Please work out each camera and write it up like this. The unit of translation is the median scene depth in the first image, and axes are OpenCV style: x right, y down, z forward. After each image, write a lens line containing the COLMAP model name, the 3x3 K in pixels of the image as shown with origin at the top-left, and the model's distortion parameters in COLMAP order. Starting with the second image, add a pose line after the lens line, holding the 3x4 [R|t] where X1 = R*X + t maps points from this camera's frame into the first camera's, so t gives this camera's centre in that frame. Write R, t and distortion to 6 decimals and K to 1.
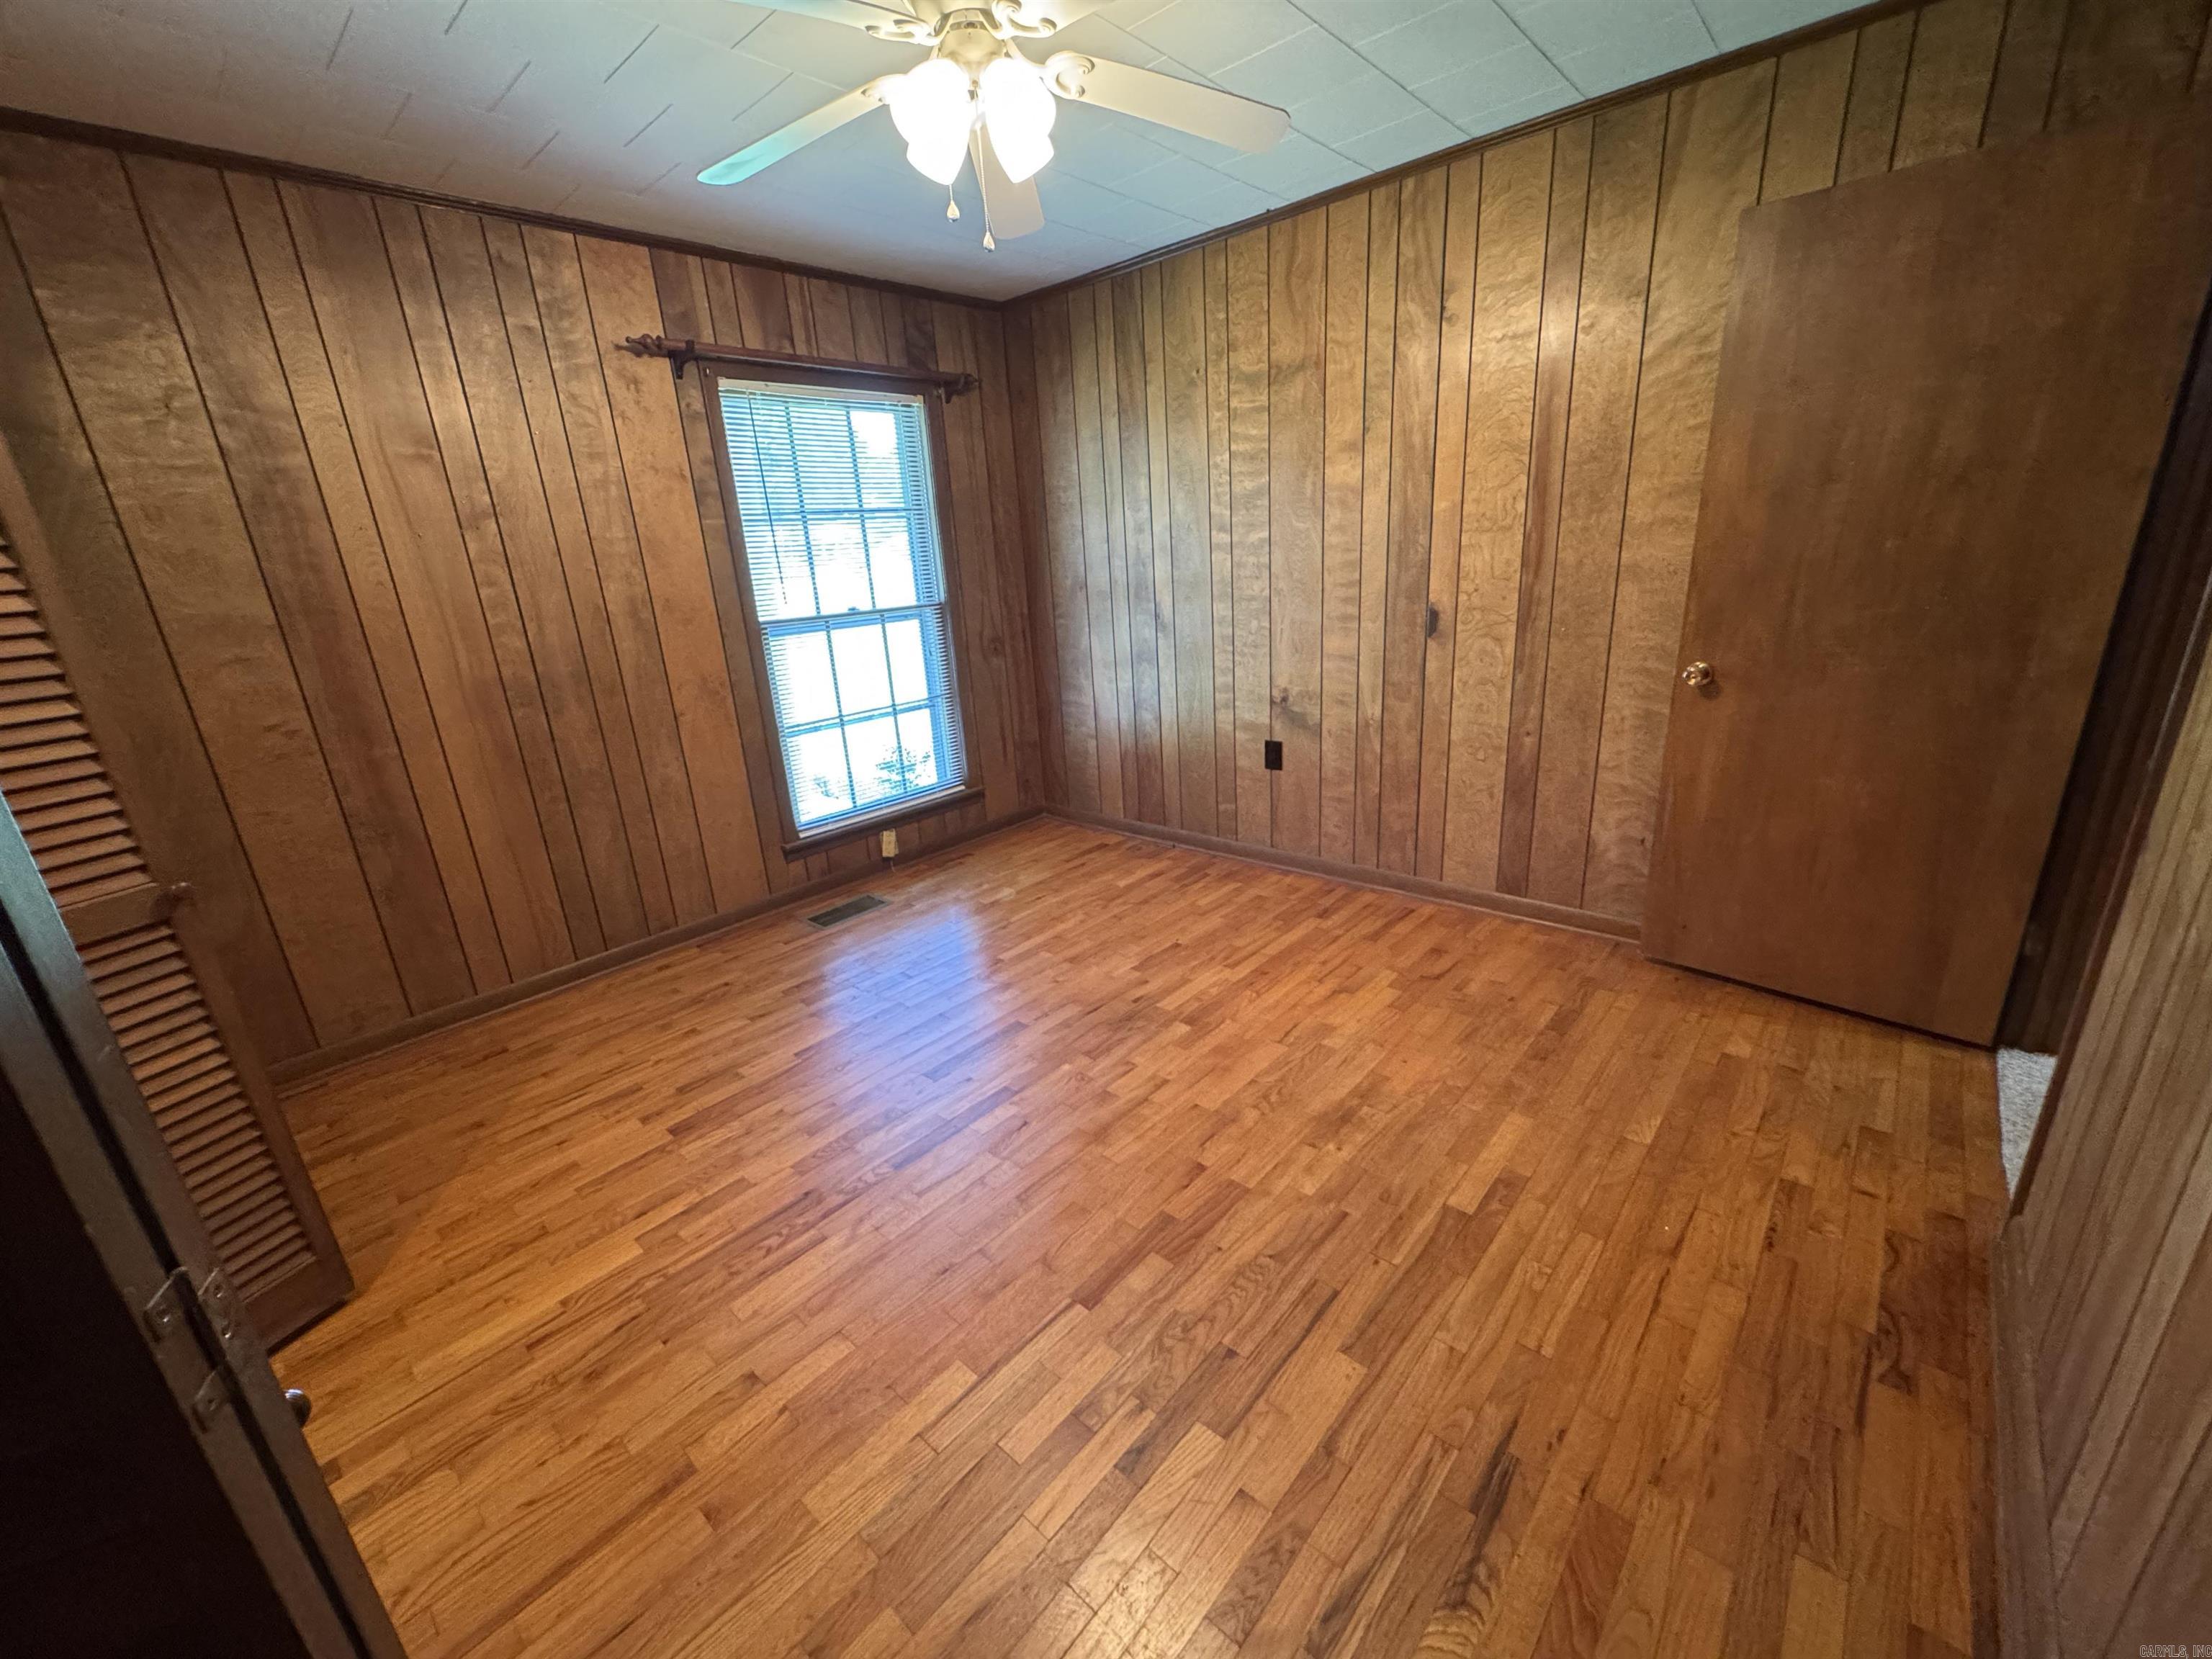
lens RADIAL K [[882.2, 0, 1105.1], [0, 882.2, 826.7], [0, 0, 1]] dist [-0.001651, -0.000009]
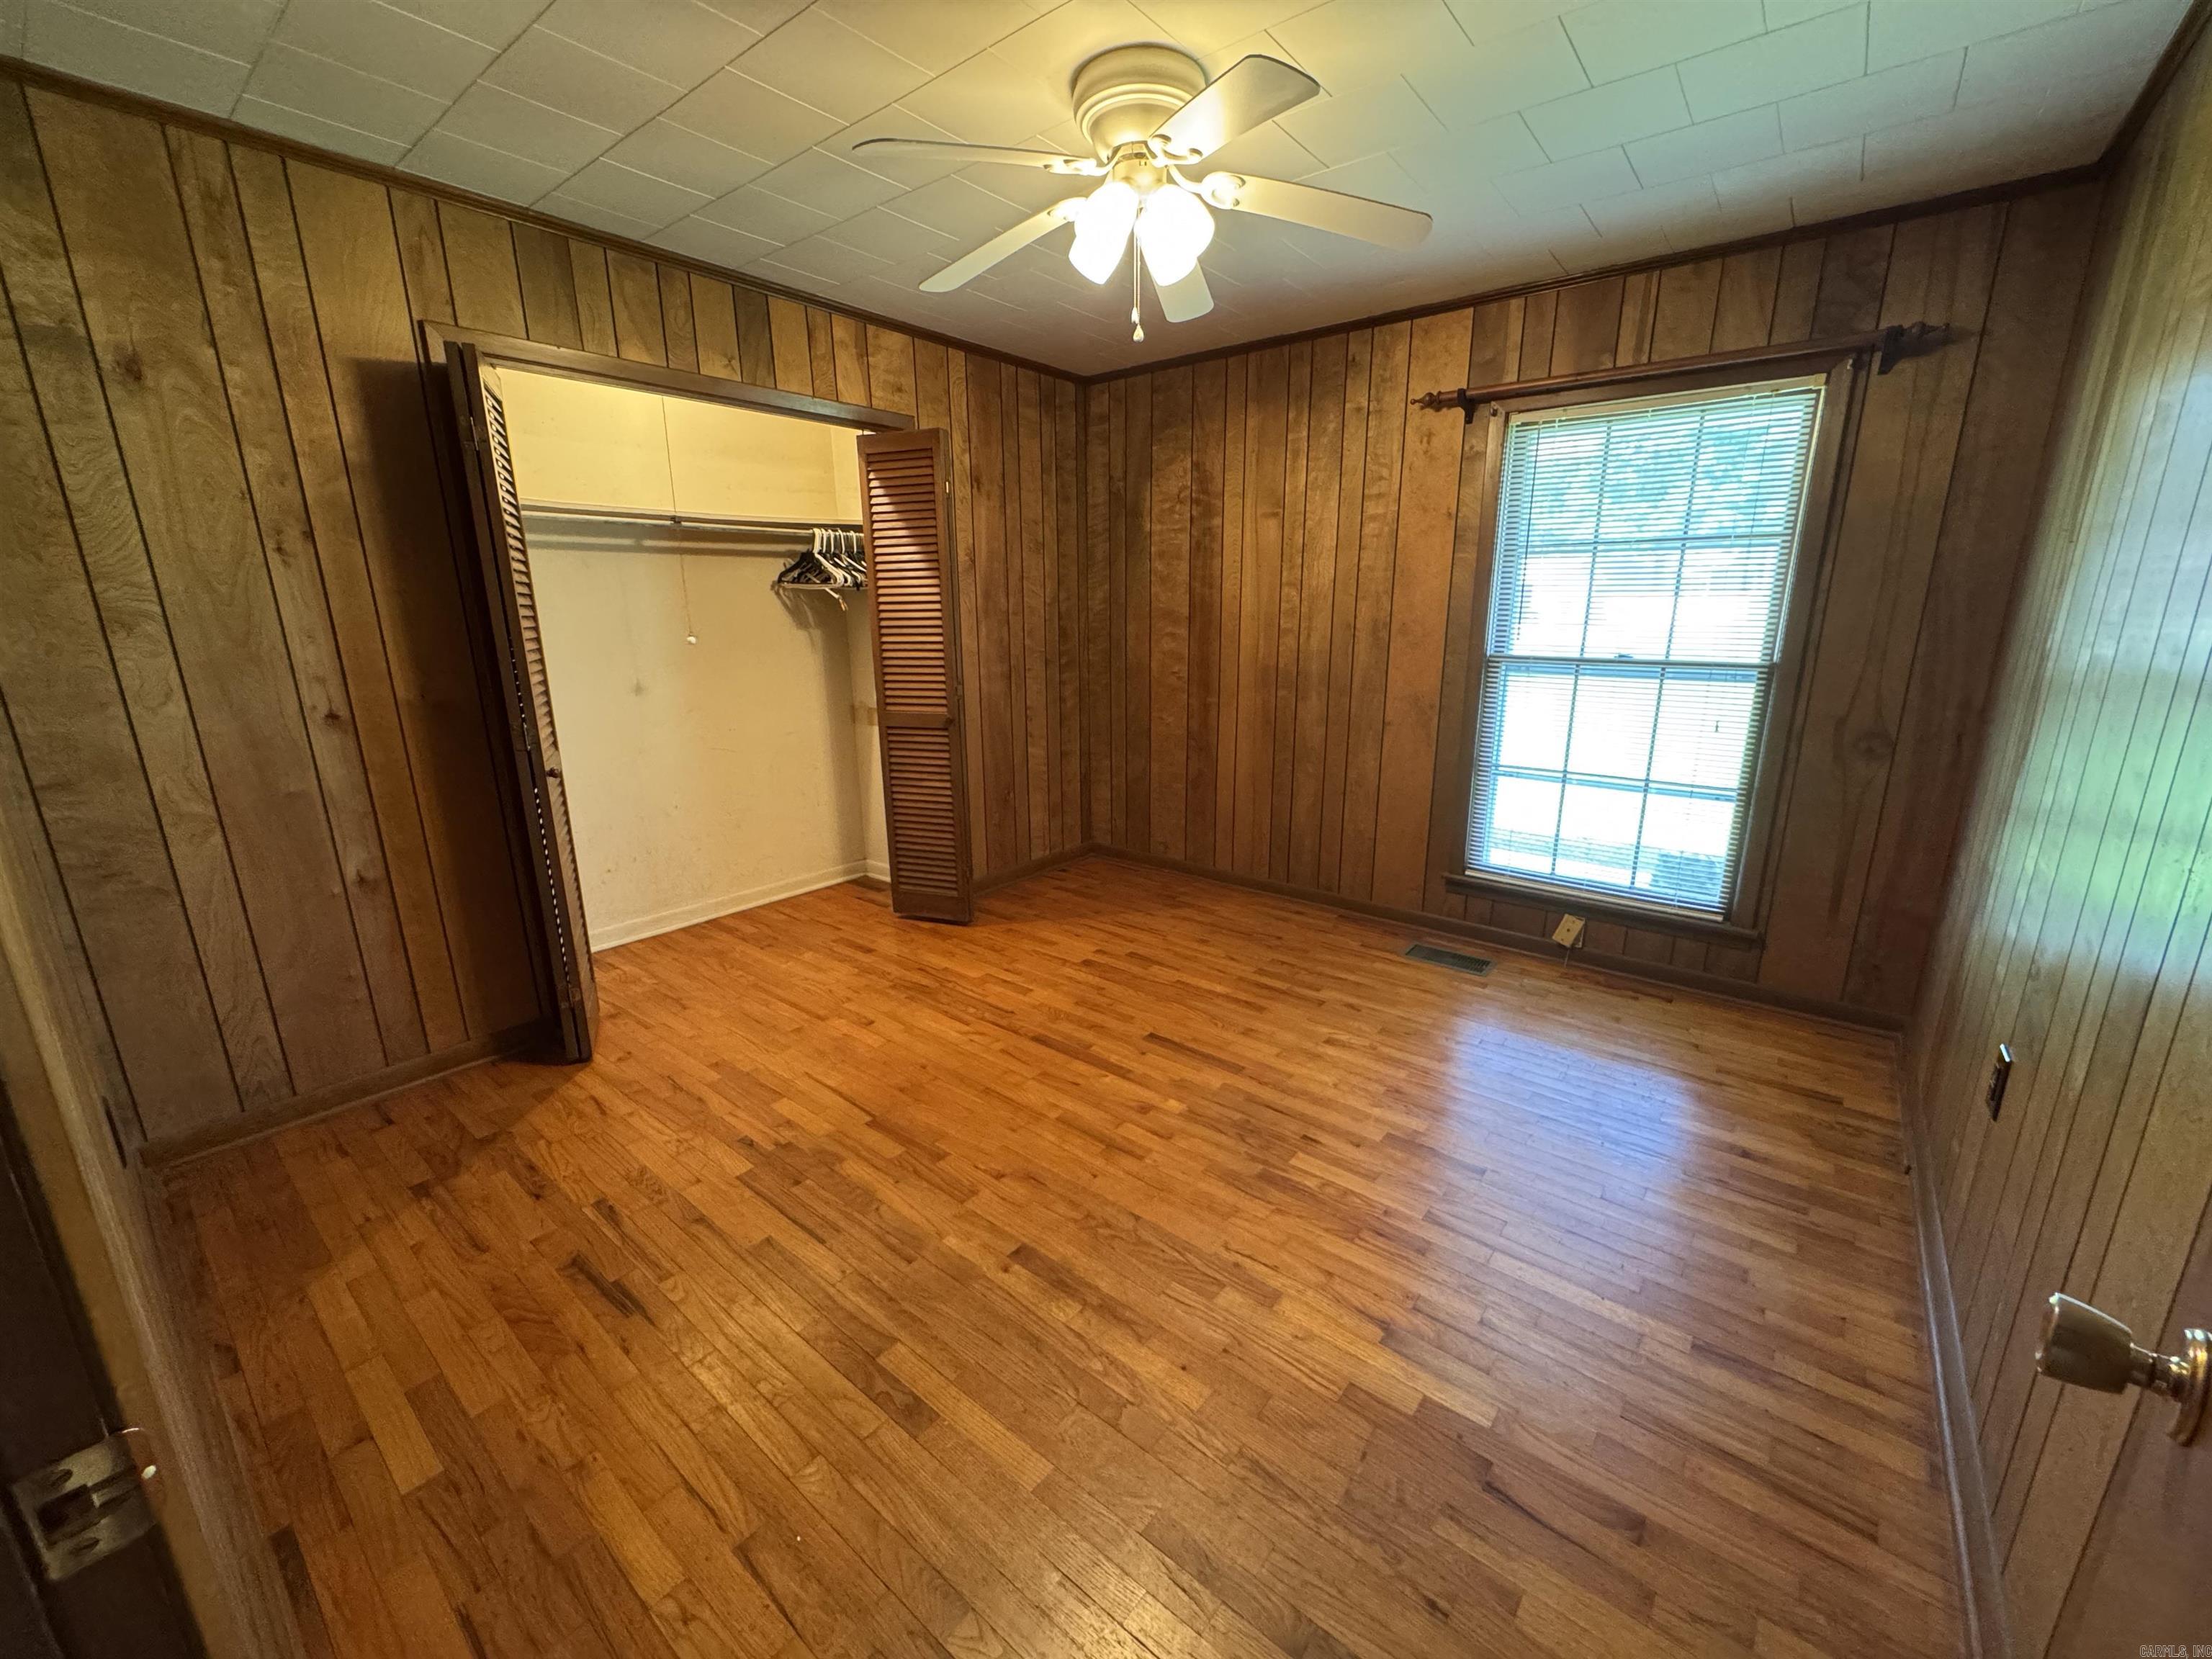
lens RADIAL K [[882.4, 0, 1109.7], [0, 882.4, 827.9], [0, 0, 1]] dist [-0.000432, 0.000072]
pose [[0.053682, 0.306314, -0.950416, 0.646333], [-0.304302, 0.911535, 0.276595, -0.217219], [0.951062, 0.274366, 0.142145, 0.549844]]
